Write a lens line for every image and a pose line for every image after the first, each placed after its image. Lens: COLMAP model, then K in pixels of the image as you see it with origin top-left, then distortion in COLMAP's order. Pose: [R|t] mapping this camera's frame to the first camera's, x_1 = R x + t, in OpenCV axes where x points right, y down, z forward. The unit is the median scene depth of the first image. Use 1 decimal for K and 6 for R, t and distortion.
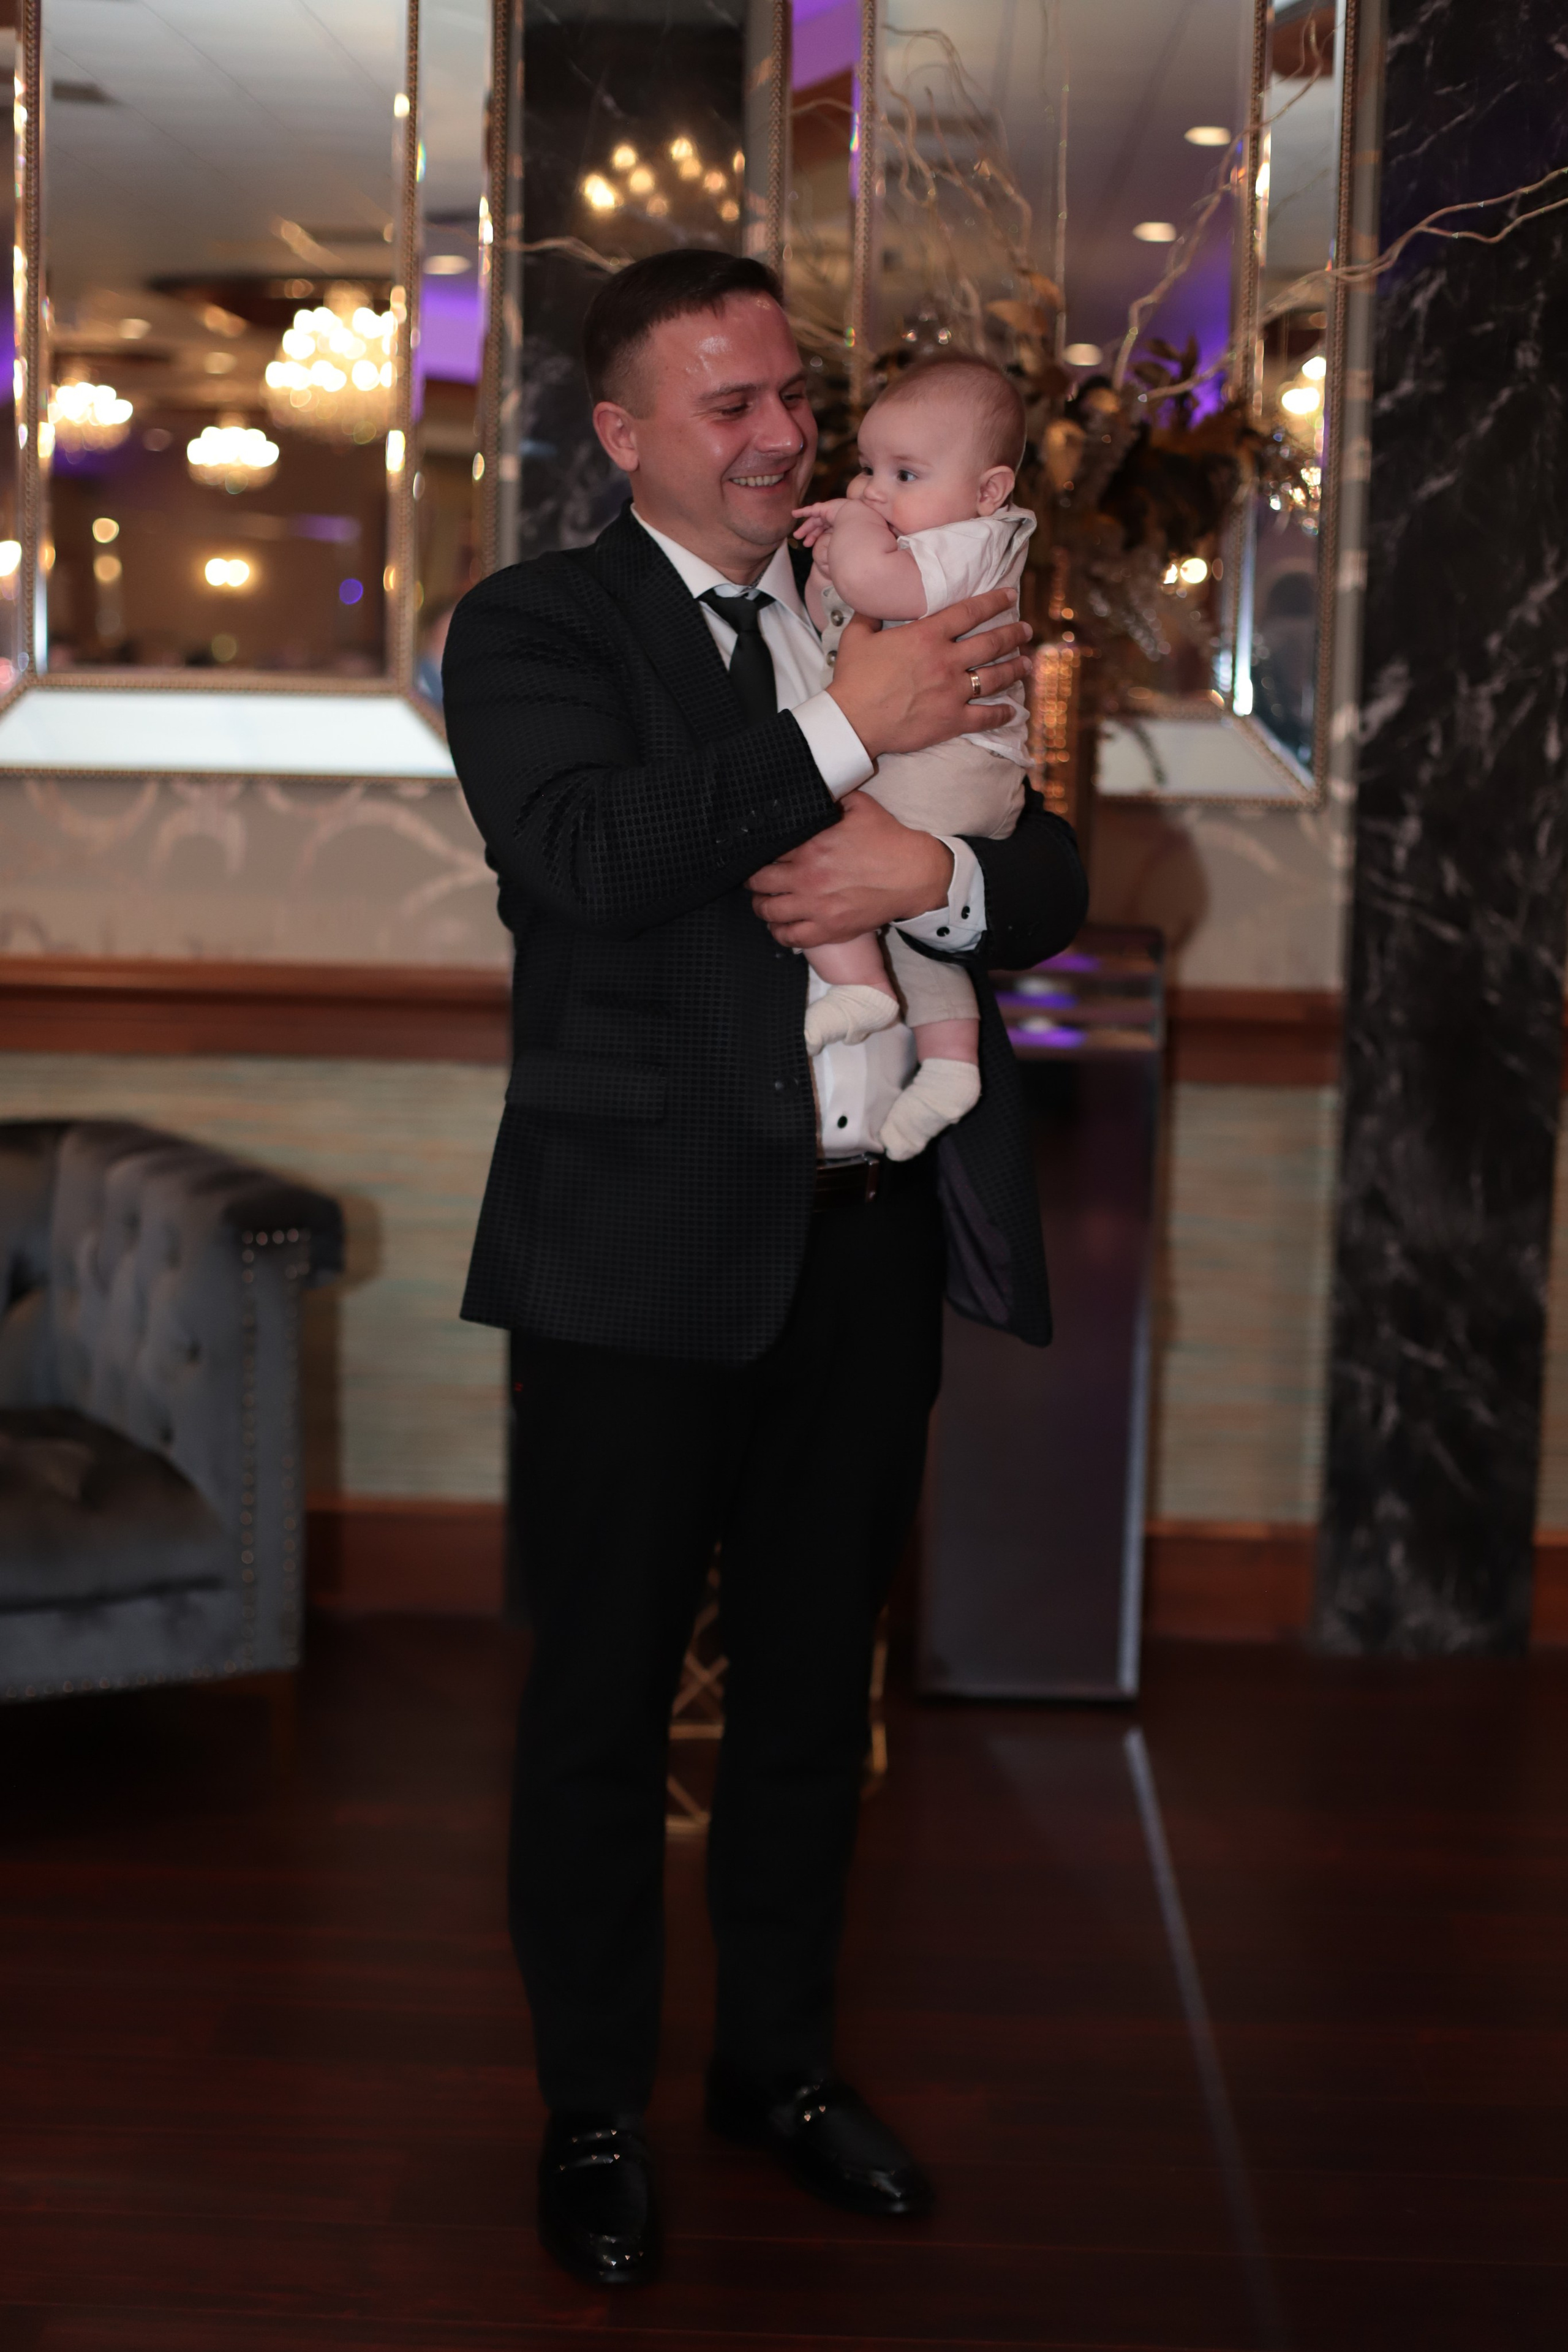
lens RADIAL K [[3482.7, 0, 780.5], [0, 3482.7, 1176.2], [0, 0, 1]] dist [-0.048265, 0.000000]
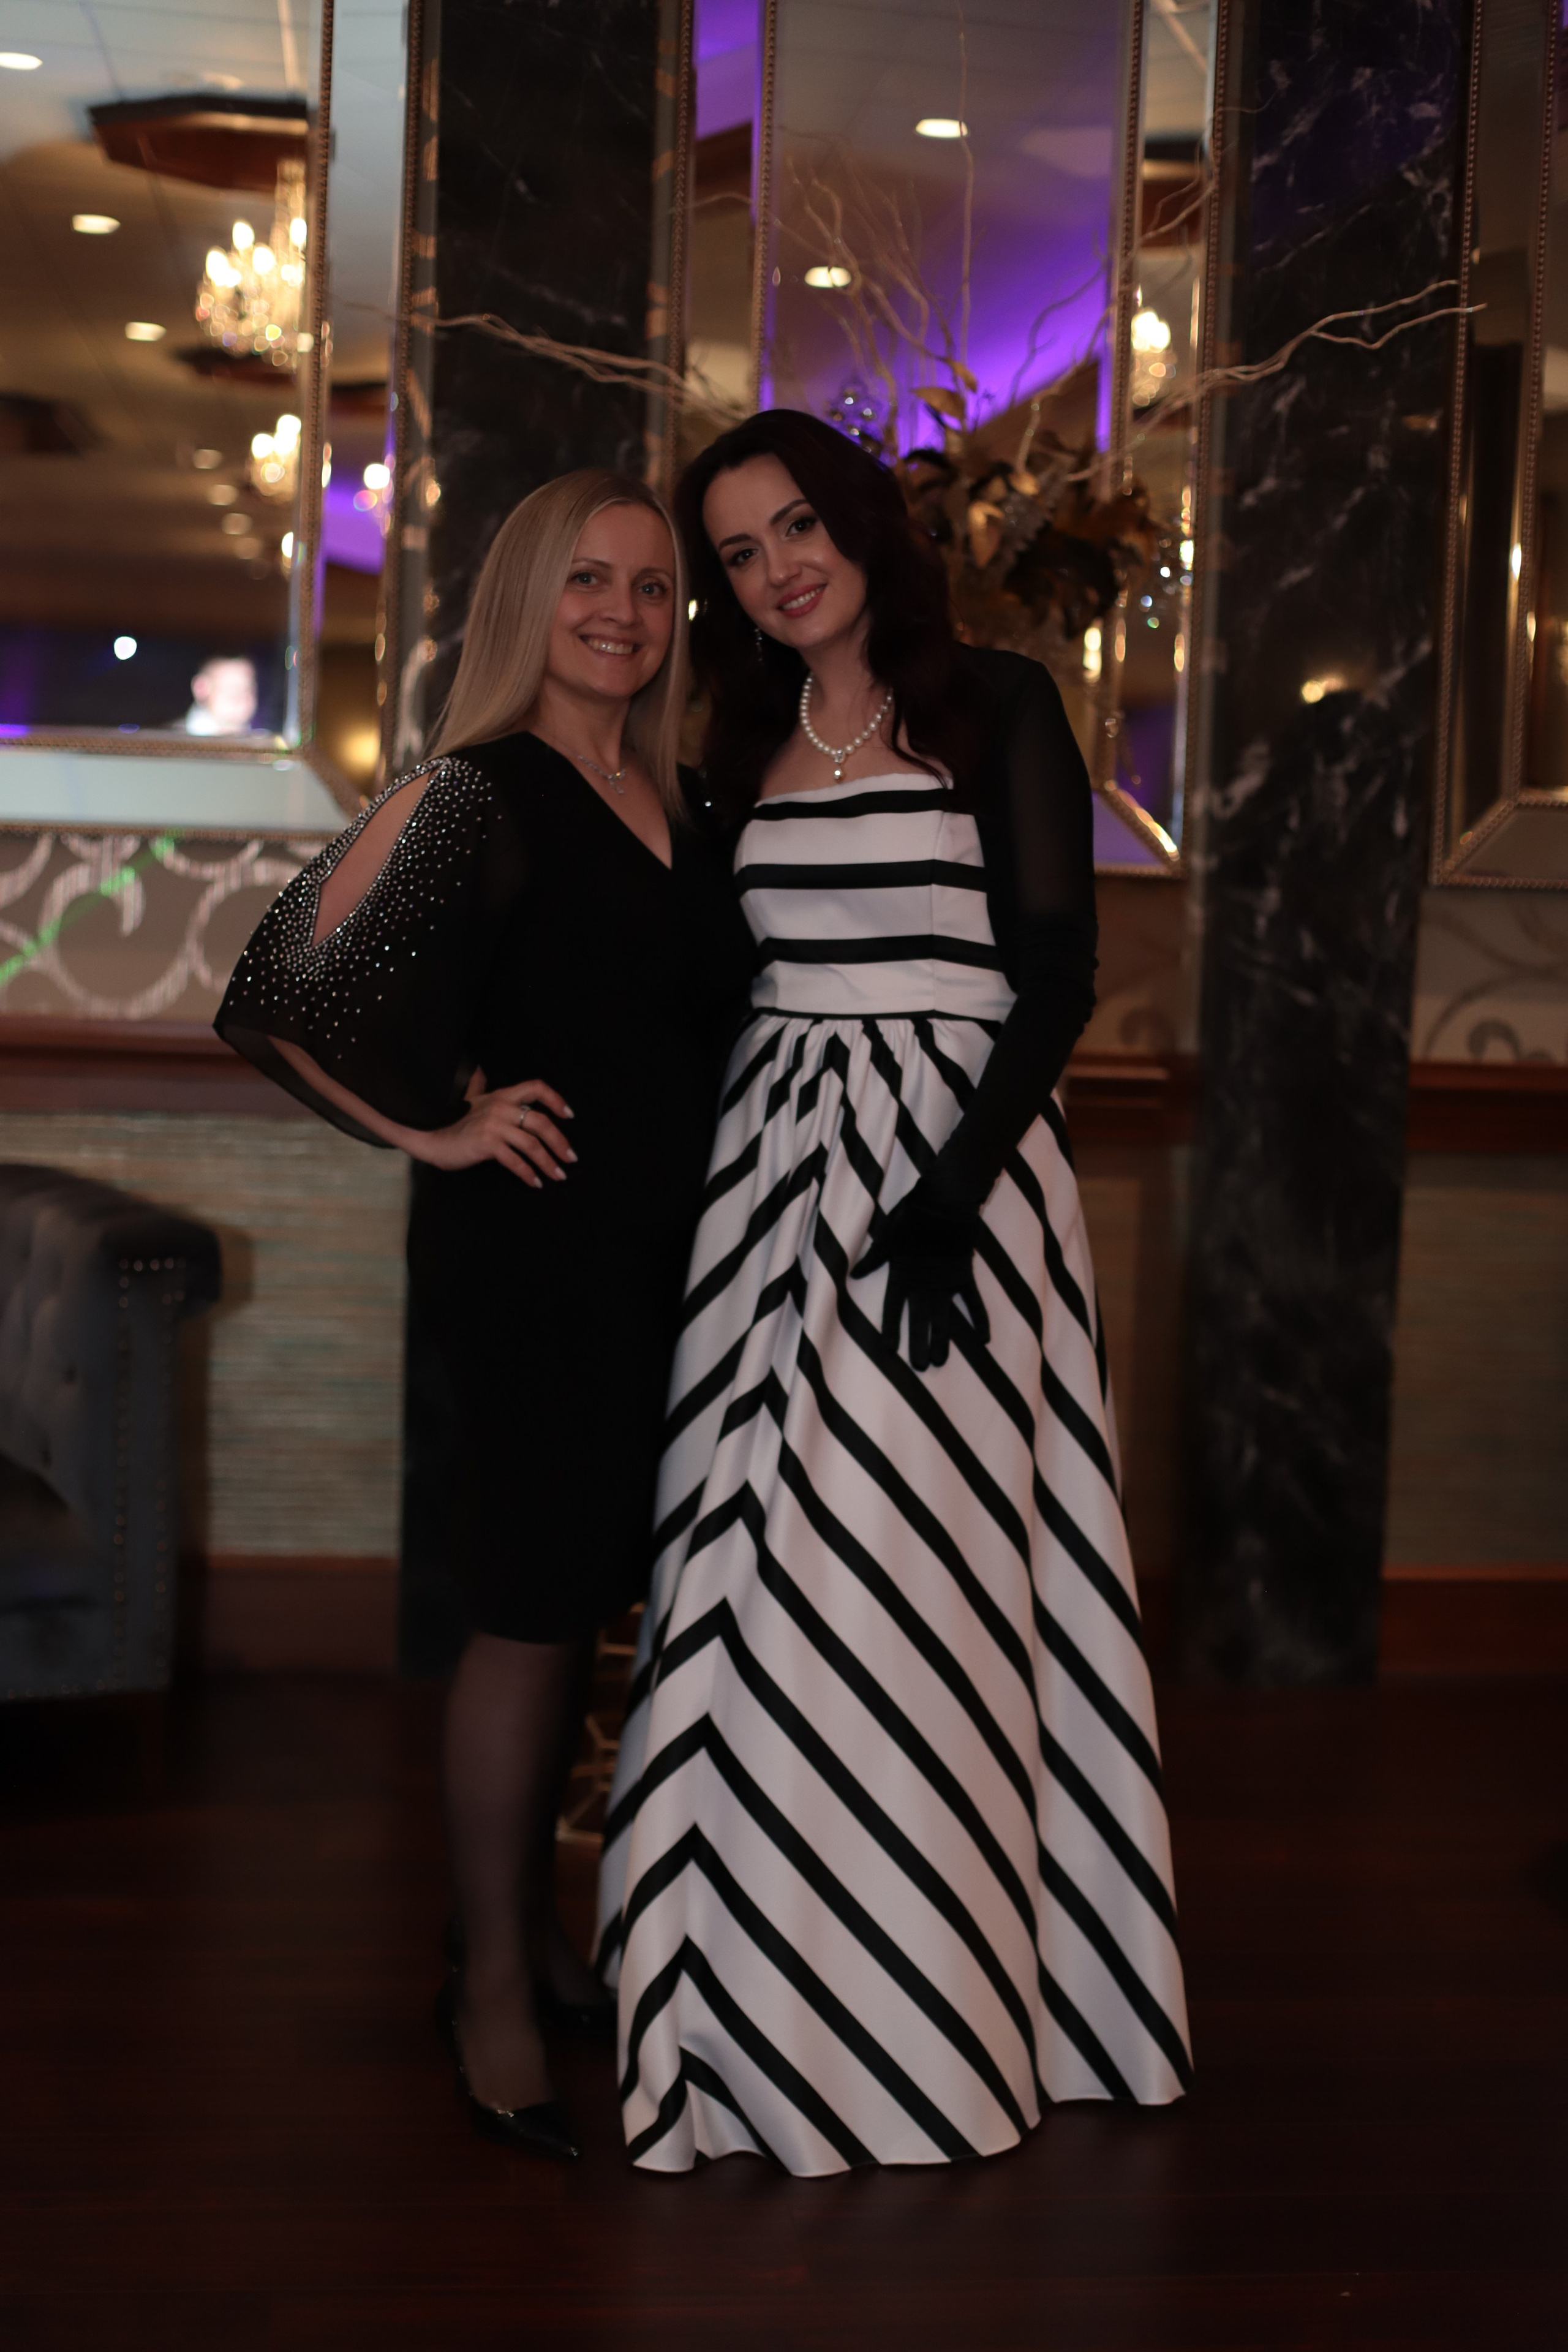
lens RADIAL K [[3404.8, 0, 790.1], [0, 3404.8, 1141.7], [0, 0, 1]] dist [-0.051113, 0.000000]
pose [[0.987832, 0.001001, 0.155519, -0.126109], [0.005821, 0.999041, -0.043401, 0.018436], [-0.155413, 0.043778, 0.986879, 0.003542]]
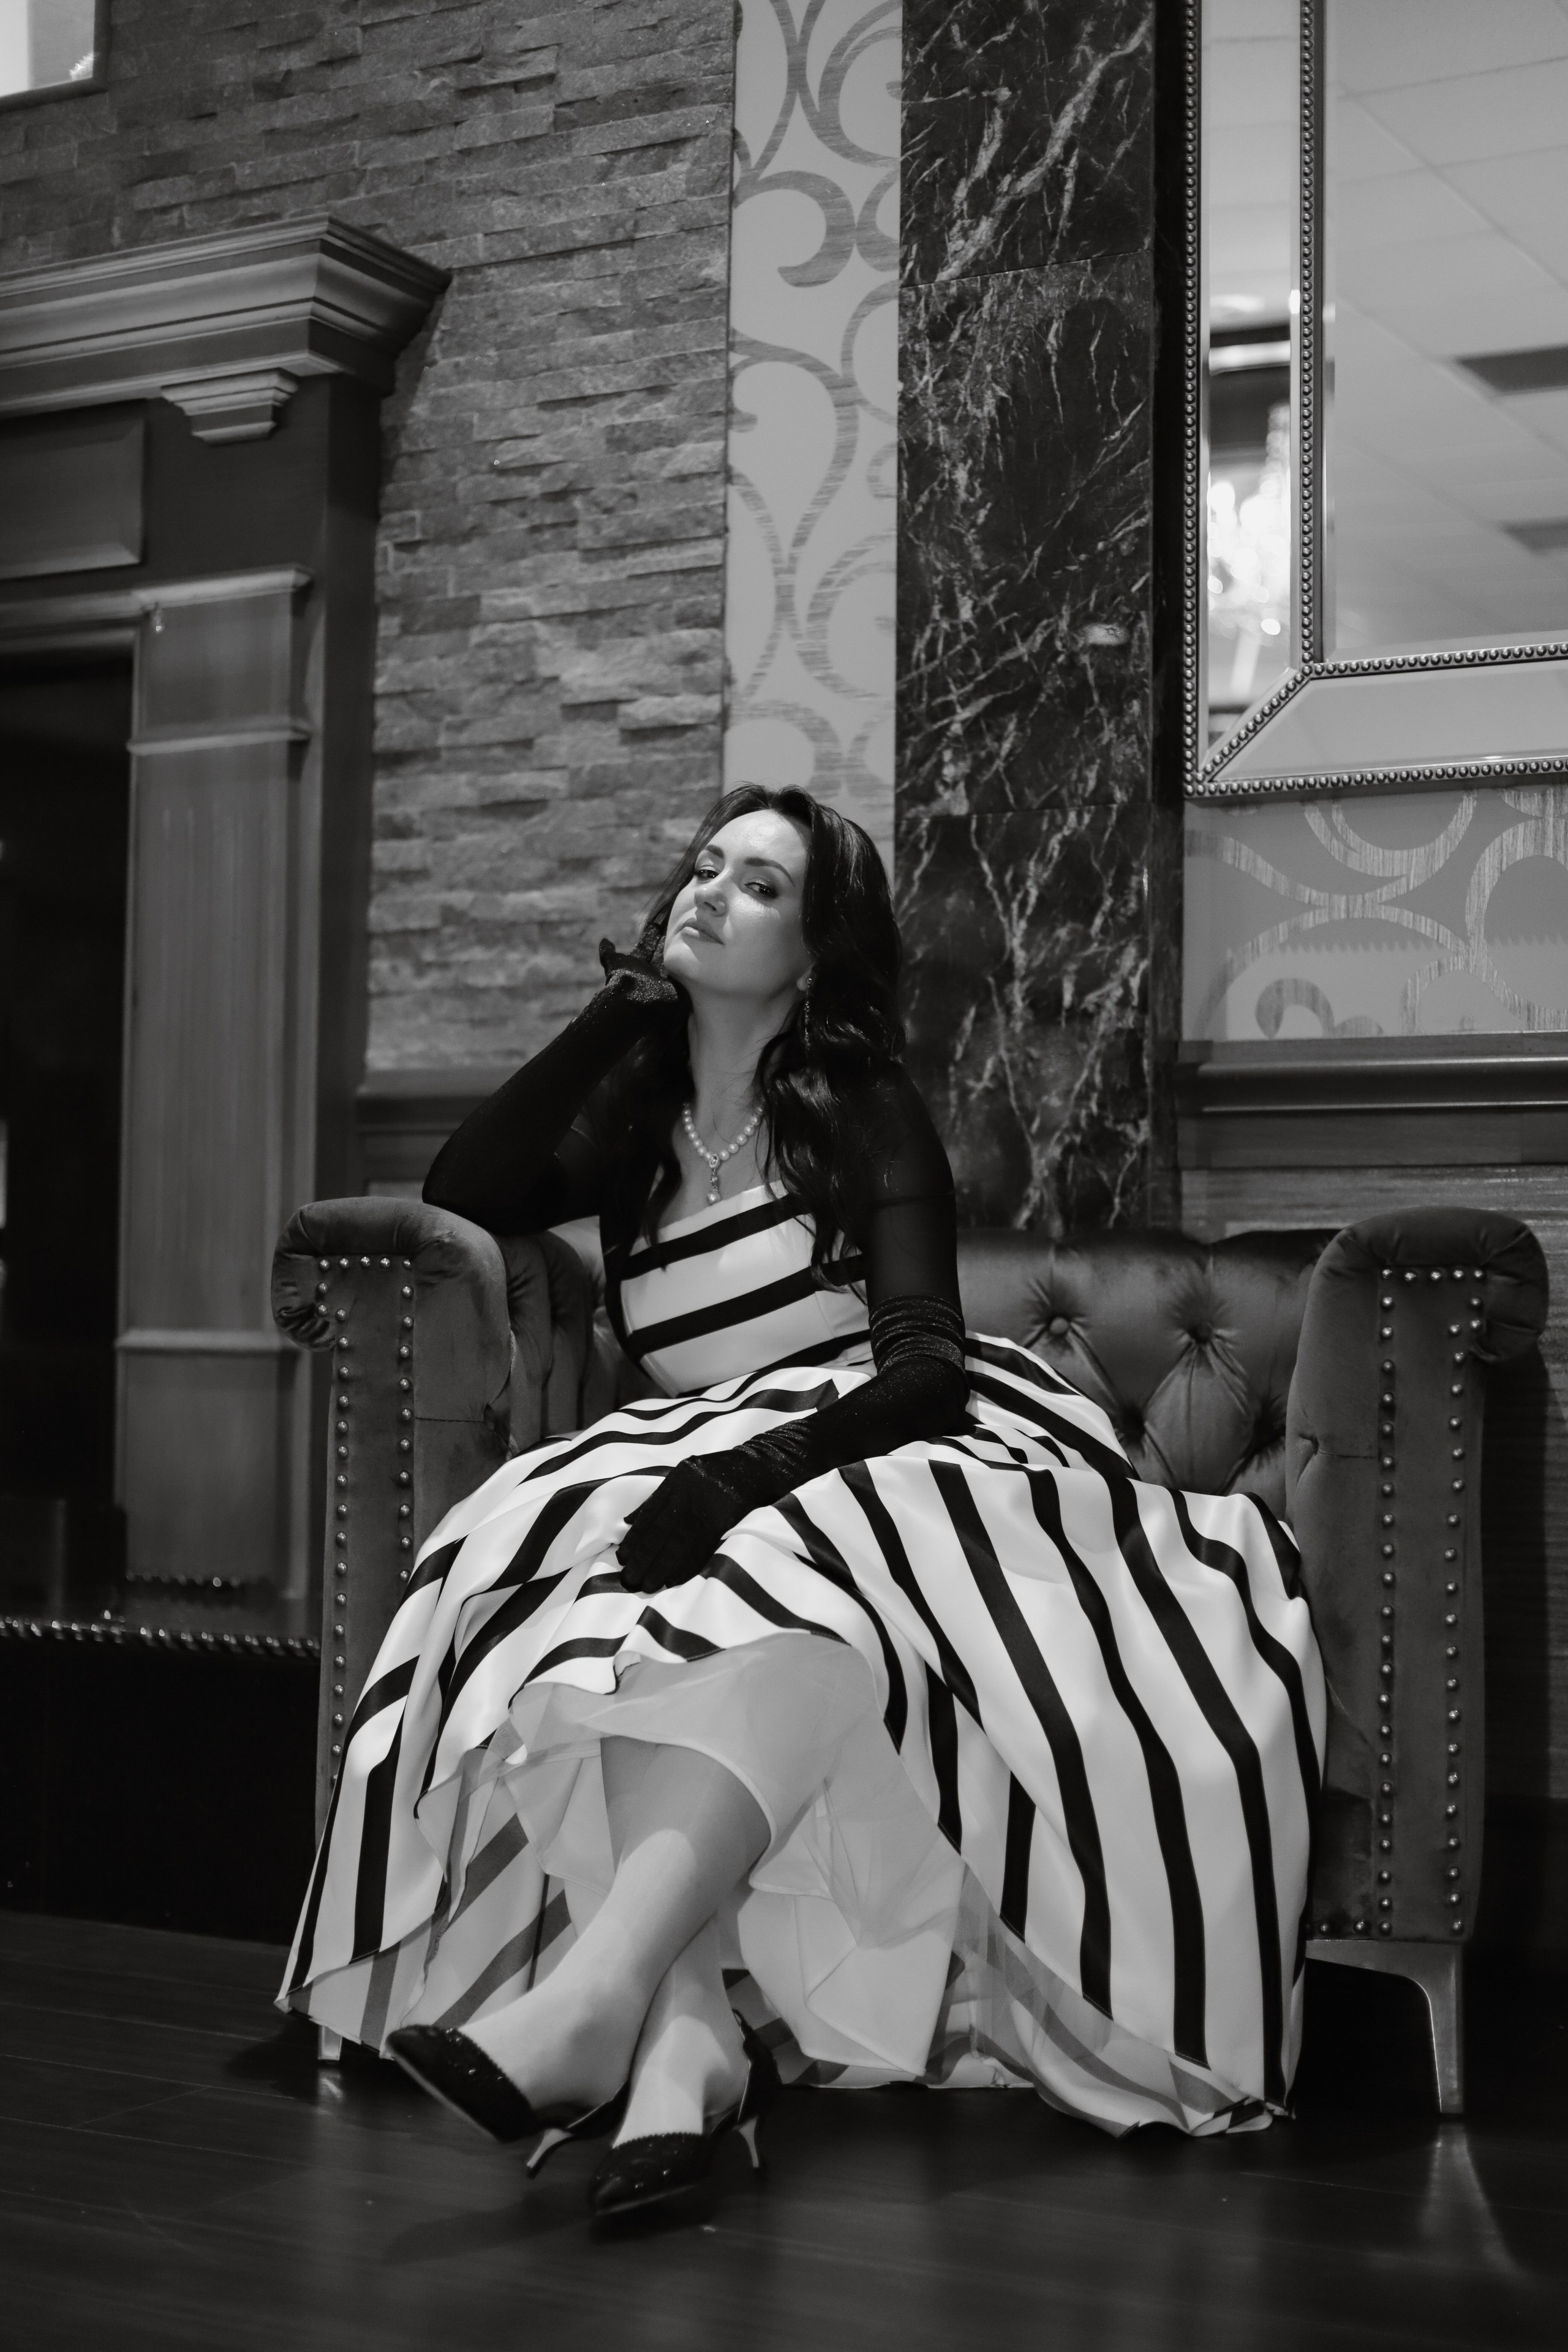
lens RADIAL K [[3482.7, 0, 778.0], [0, 3482.7, 1190.1], [0, 0, 1]] dist [-0.048265, 0.000000]
pose [[0.888993, -0.036200, -0.456488, 0.020636], [-0.051920, 0.982474, -0.179024, 0.111049], [0.454968, 0.182852, 0.871533, 0.328071]]
